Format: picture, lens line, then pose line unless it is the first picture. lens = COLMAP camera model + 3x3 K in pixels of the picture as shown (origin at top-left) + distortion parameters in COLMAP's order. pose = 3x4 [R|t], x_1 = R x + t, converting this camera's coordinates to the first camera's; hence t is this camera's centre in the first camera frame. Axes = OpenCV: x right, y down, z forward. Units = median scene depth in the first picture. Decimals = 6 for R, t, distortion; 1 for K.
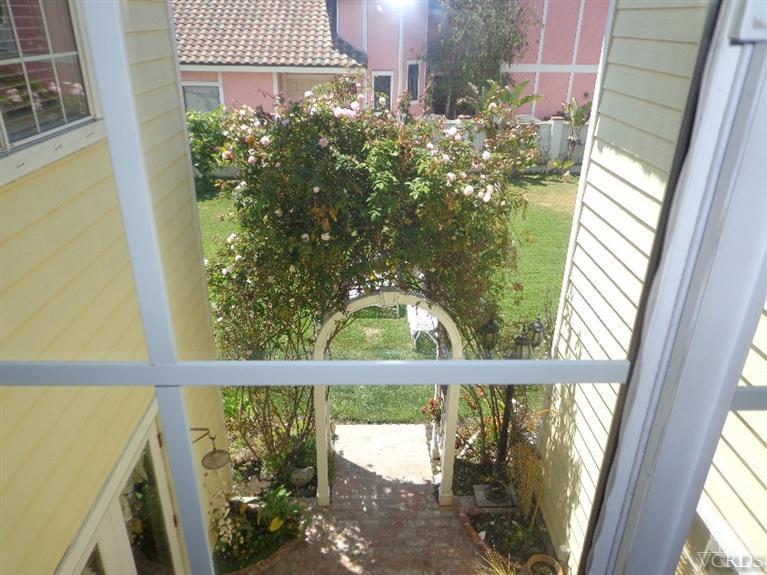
lens RADIAL K [[560.8, 0, 384.2], [0, 560.8, 288.0], [0, 0, 1]] dist [-0.010003, 0.008679]
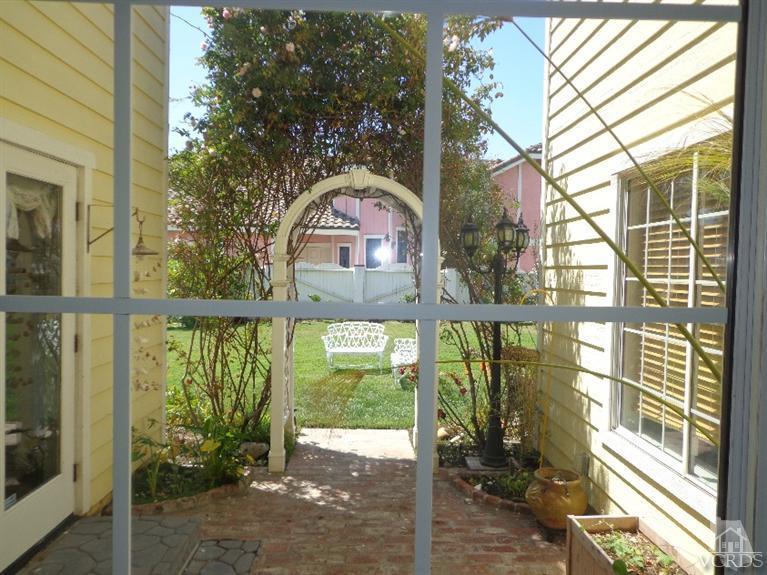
lens RADIAL K [[560.8, 0, 382.1], [0, 560.8, 286.6], [0, 0, 1]] dist [-0.010003, 0.008679]
pose [[0.999928, 0.011289, 0.003966, 0.030108], [-0.008727, 0.914847, -0.403707, 0.400087], [-0.008186, 0.403644, 0.914880, 0.147873]]
